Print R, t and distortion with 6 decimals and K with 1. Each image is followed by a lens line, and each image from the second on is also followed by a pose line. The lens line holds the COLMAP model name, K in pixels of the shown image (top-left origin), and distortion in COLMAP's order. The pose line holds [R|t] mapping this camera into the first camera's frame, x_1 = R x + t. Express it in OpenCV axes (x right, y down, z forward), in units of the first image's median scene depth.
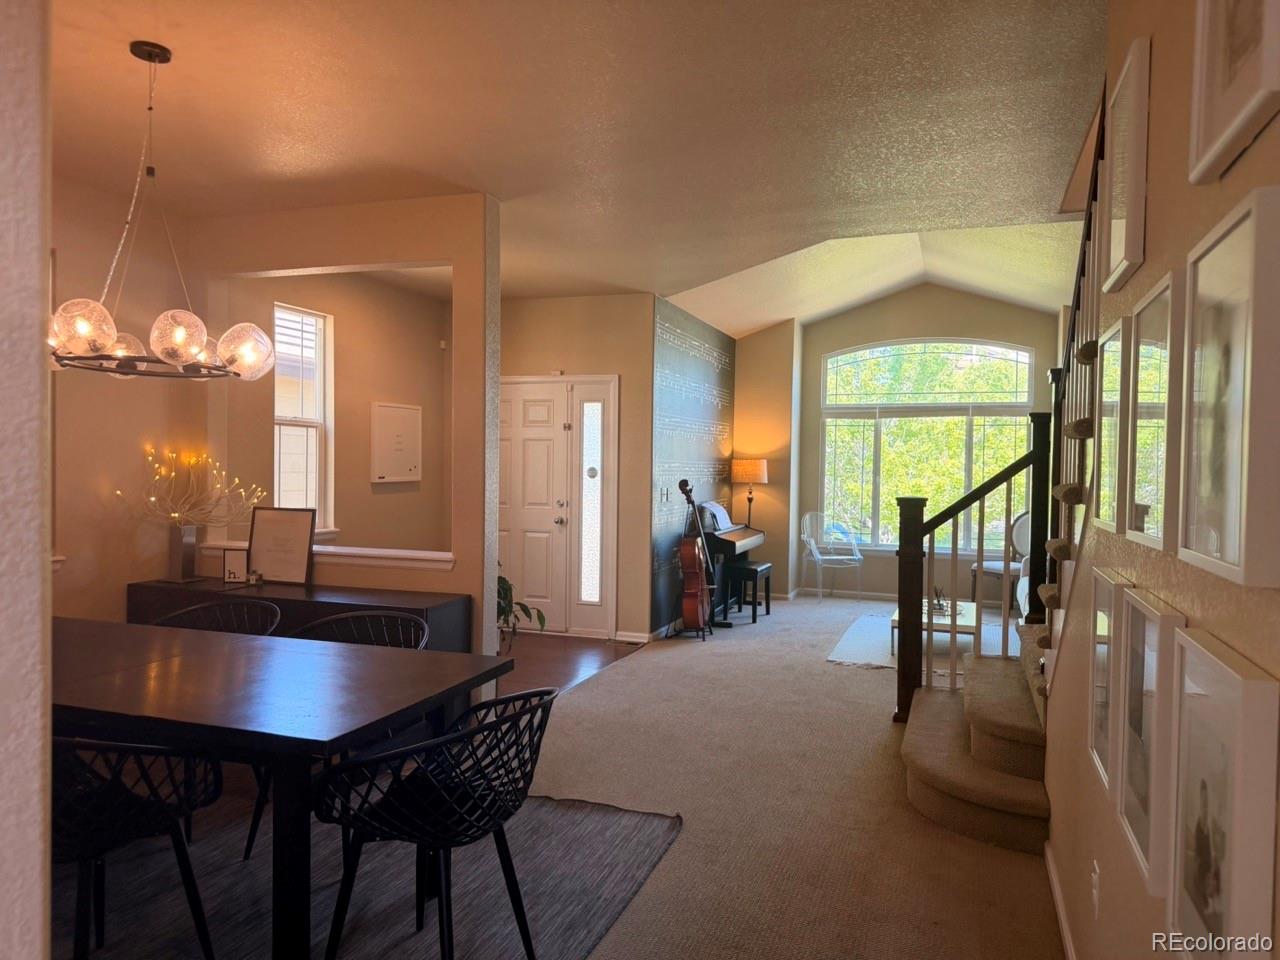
lens RADIAL K [[902.4, 0, 621.7], [0, 902.4, 479.9], [0, 0, 1]] dist [0.077719, -0.085257]
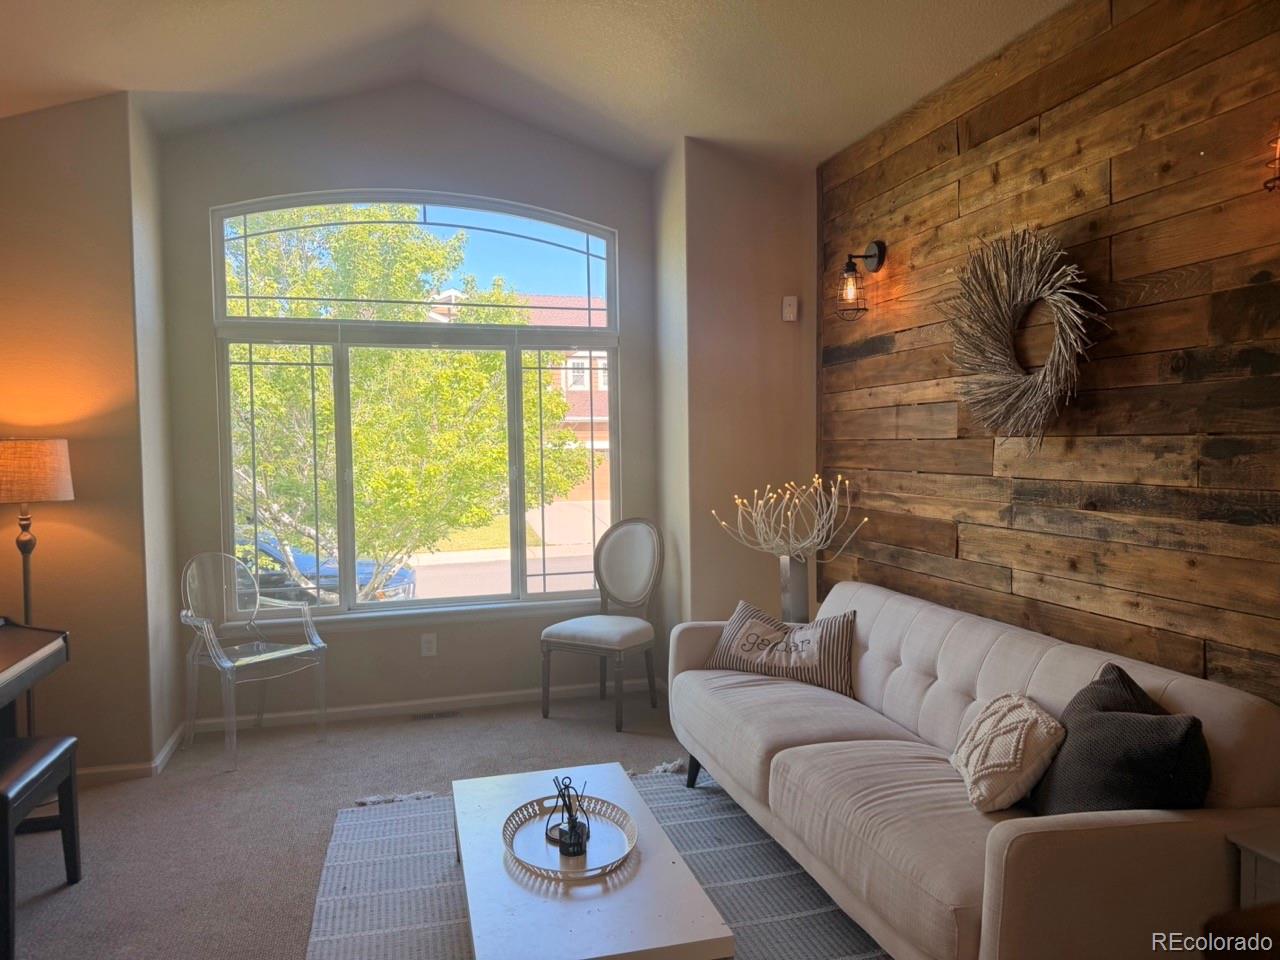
lens RADIAL K [[902.4, 0, 632.1], [0, 902.4, 481.6], [0, 0, 1]] dist [0.077719, -0.085257]
pose [[0.810765, -0.053436, 0.582928, 0.123328], [0.035296, 0.998475, 0.042437, -0.012397], [-0.584307, -0.013831, 0.811415, 0.525273]]
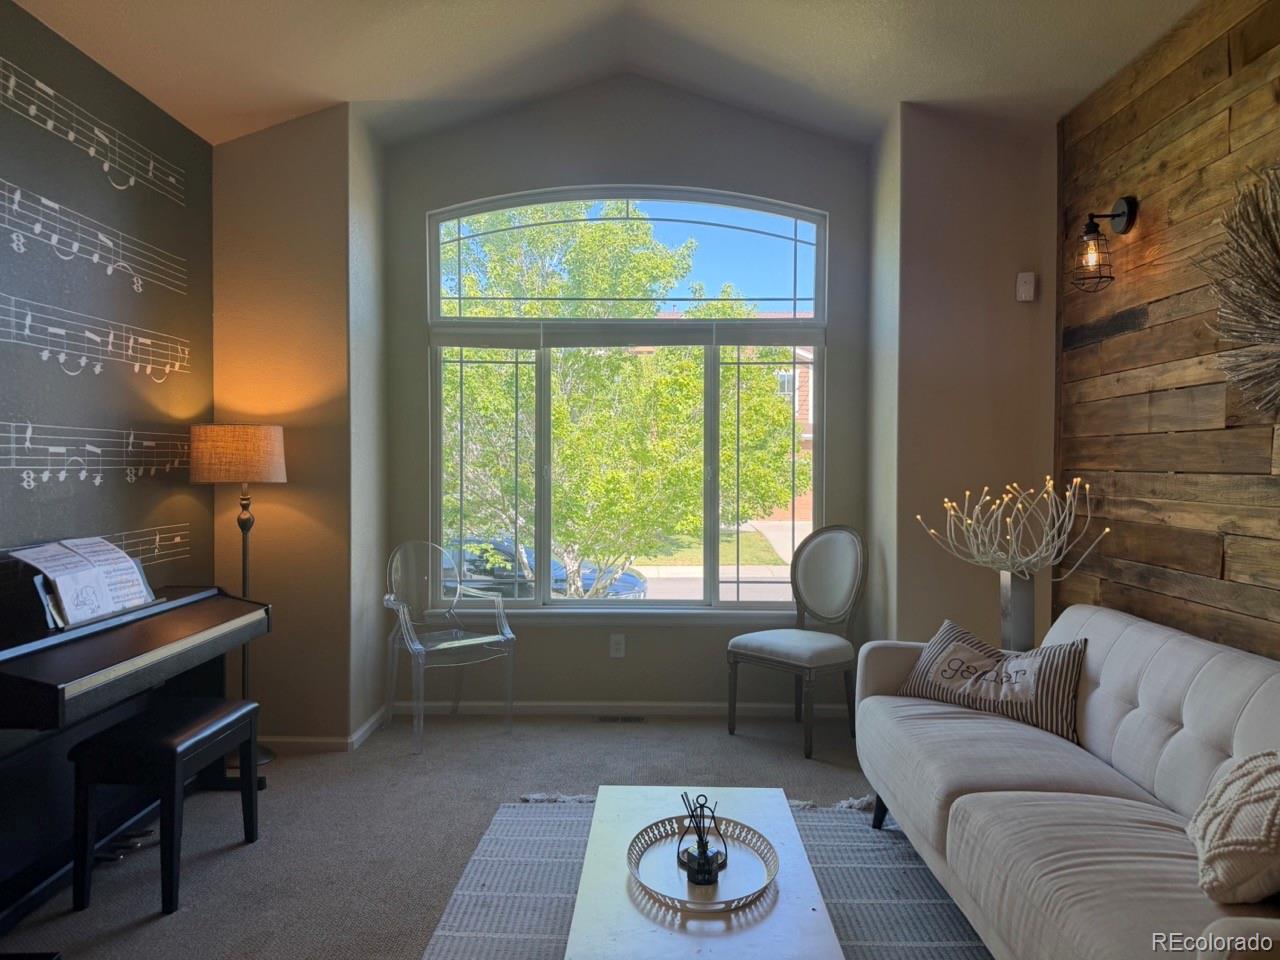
lens RADIAL K [[902.4, 0, 638.5], [0, 902.4, 480.1], [0, 0, 1]] dist [0.077719, -0.085257]
pose [[0.939506, -0.018907, 0.342009, 0.166553], [0.016651, 0.999816, 0.009531, 0.000986], [-0.342126, -0.003260, 0.939648, 0.534418]]
